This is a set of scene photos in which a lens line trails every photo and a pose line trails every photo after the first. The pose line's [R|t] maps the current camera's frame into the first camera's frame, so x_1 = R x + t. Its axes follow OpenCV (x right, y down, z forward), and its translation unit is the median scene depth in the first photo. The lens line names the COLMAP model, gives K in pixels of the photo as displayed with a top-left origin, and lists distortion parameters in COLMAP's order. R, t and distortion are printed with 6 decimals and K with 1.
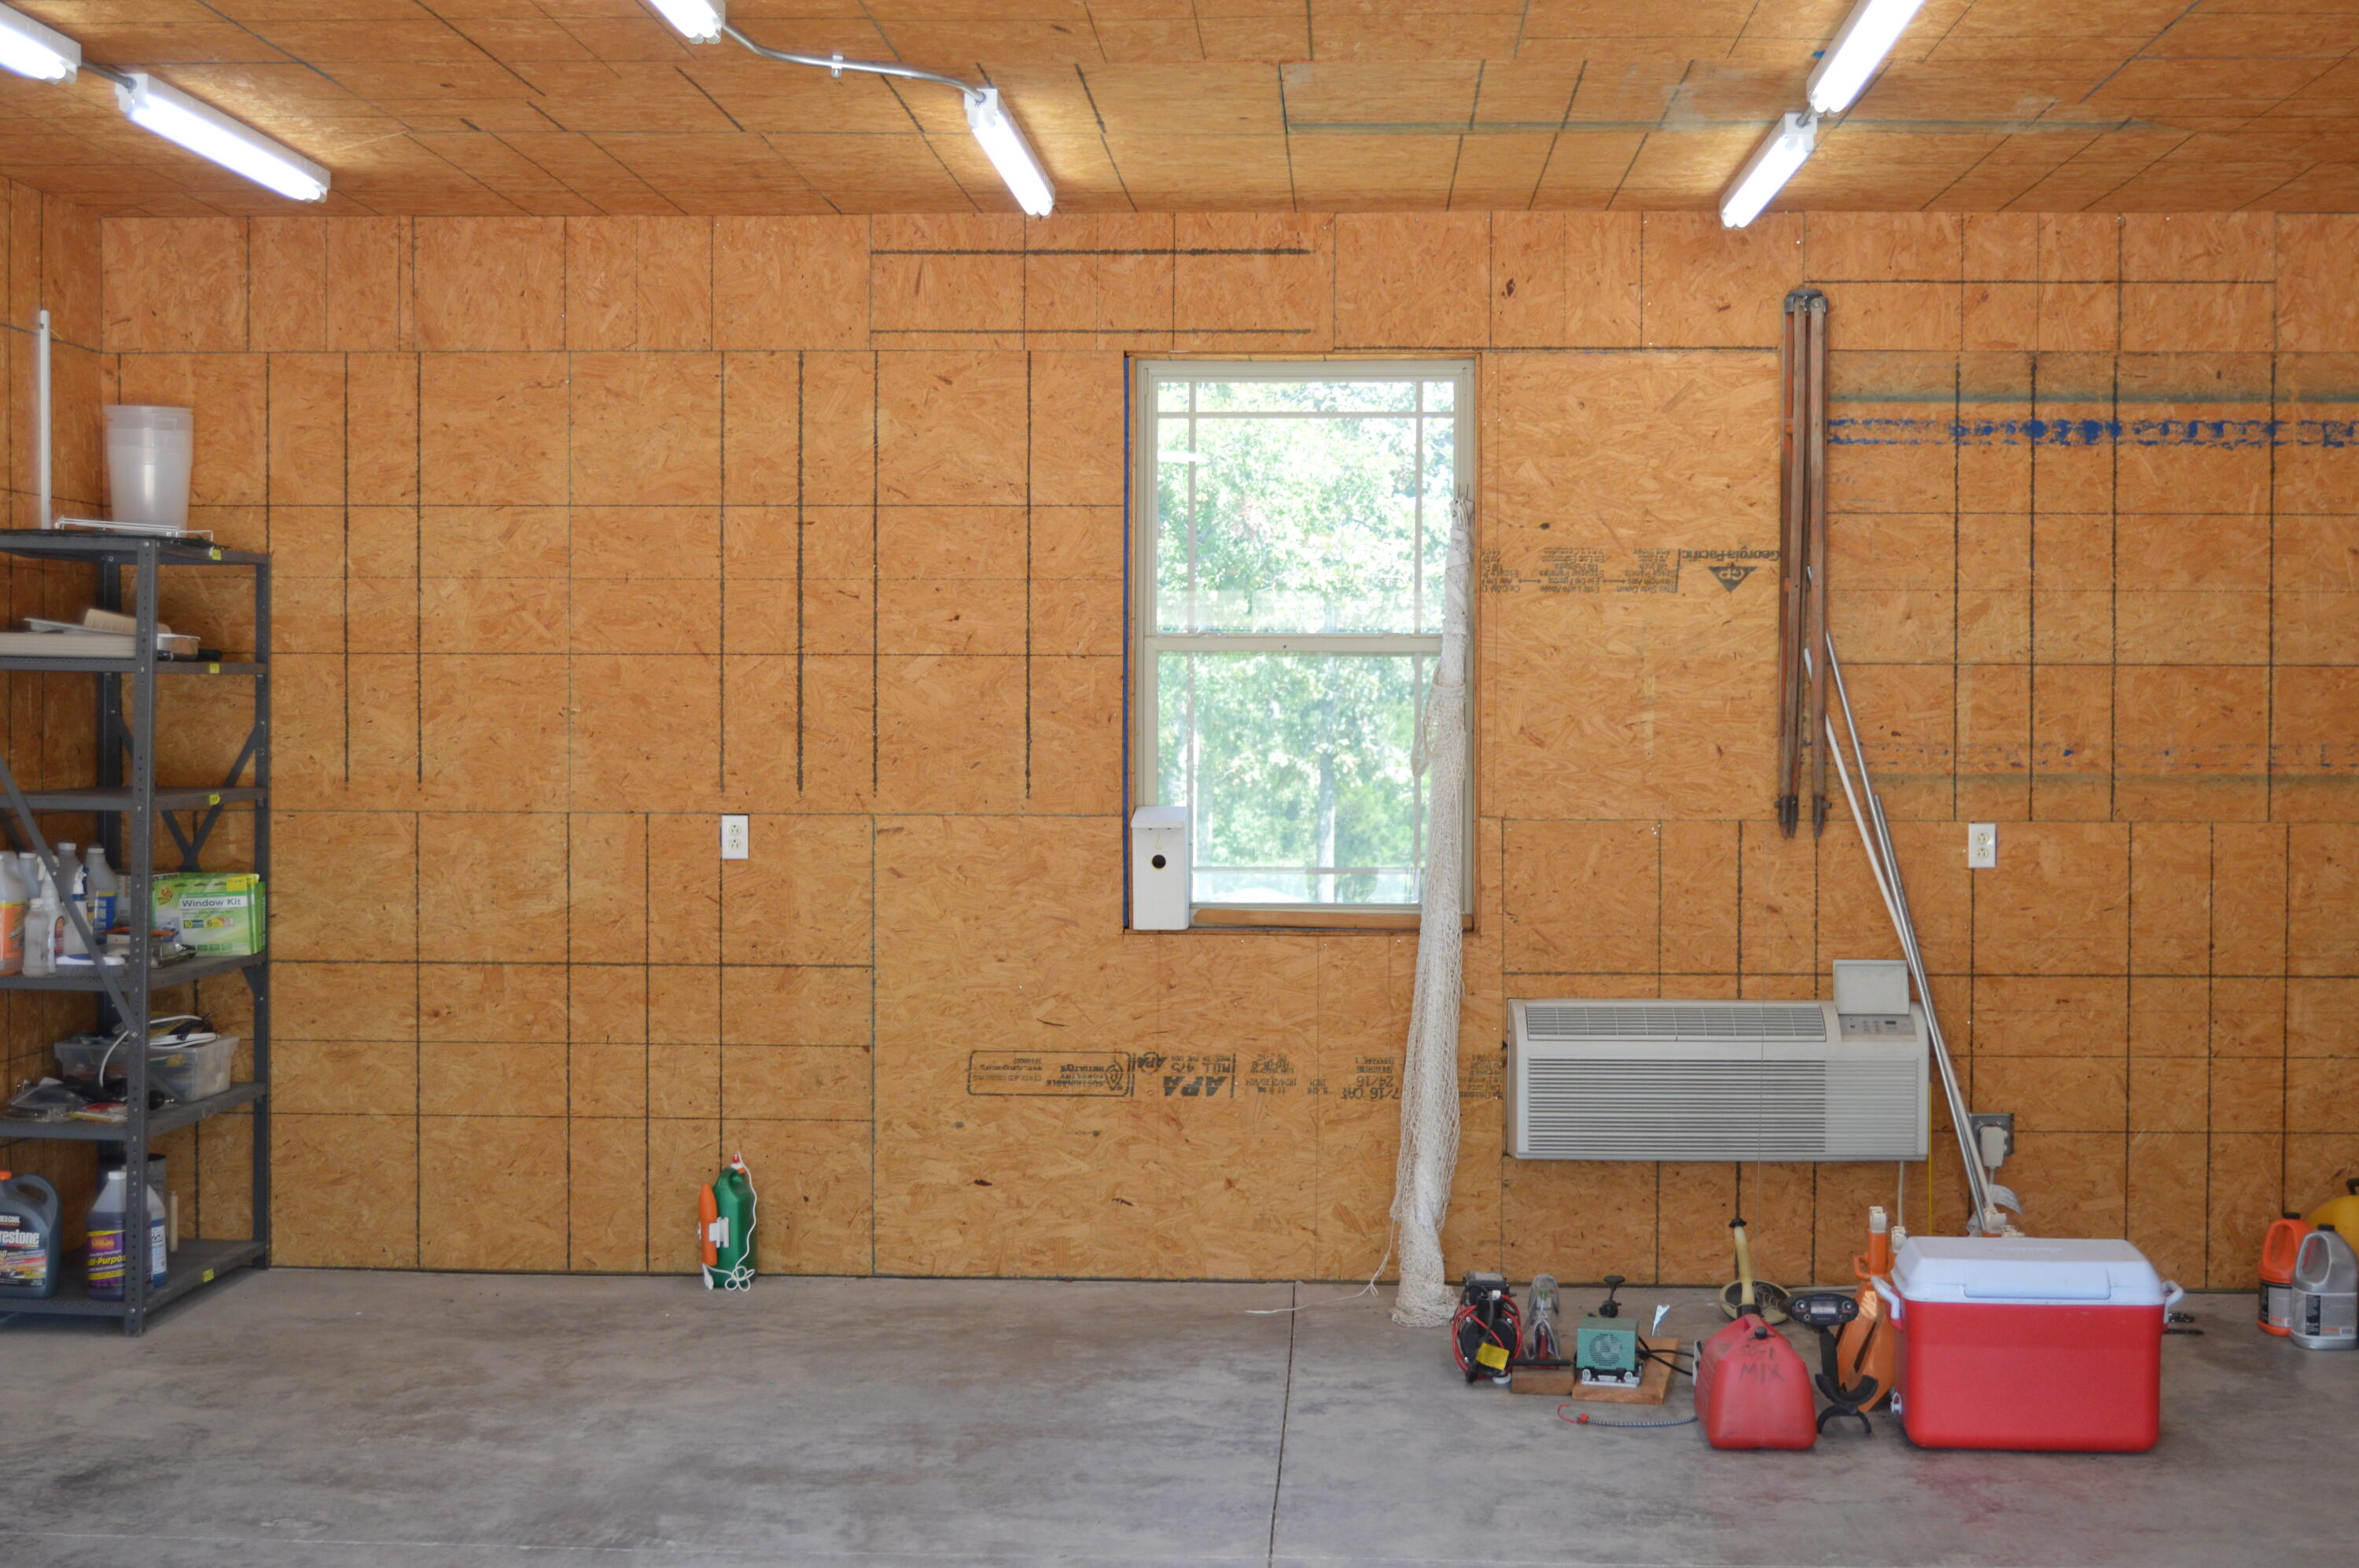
lens RADIAL K [[3261.2, 0, 1177.9], [0, 3261.2, 782.2], [0, 0, 1]] dist [-0.043950, 0.000000]
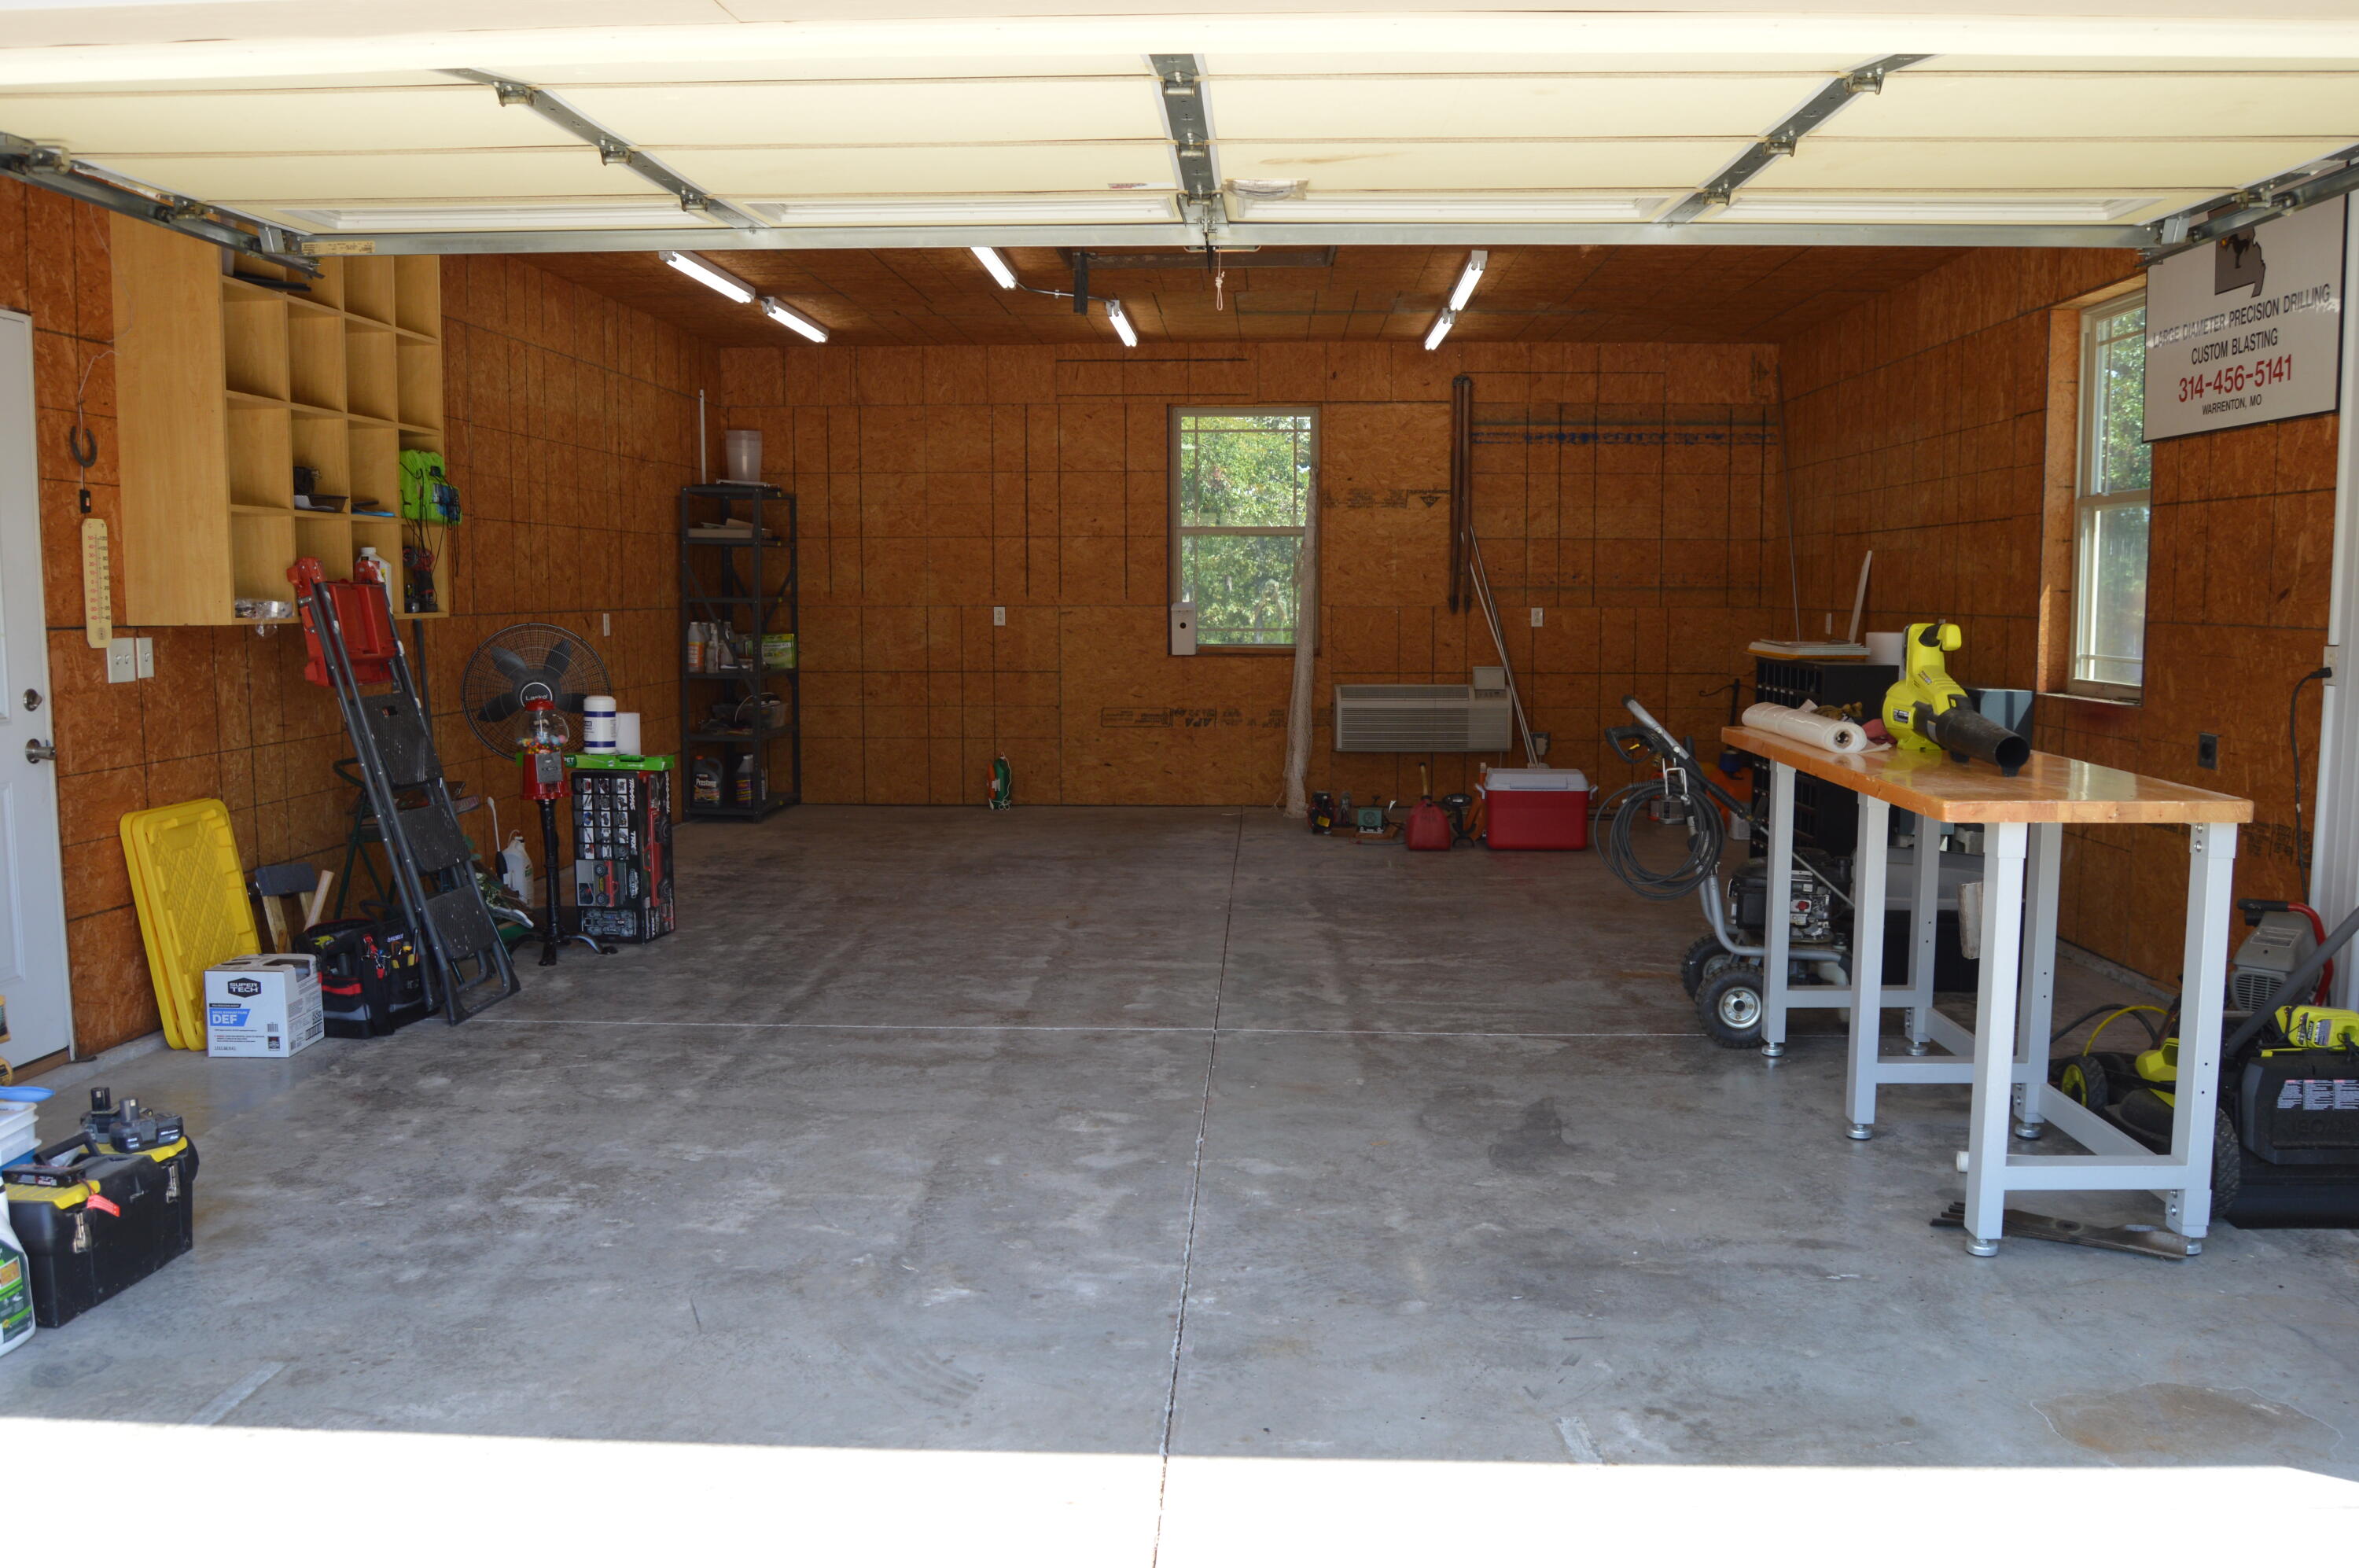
lens RADIAL K [[1906.2, 0, 1184.6], [0, 1906.2, 784.1], [0, 0, 1]] dist [-0.094791, 0.011649]
pose [[0.999967, -0.005452, 0.005949, -0.013561], [0.004966, 0.996873, 0.078868, 0.030133], [-0.006360, -0.078836, 0.996867, -0.361191]]
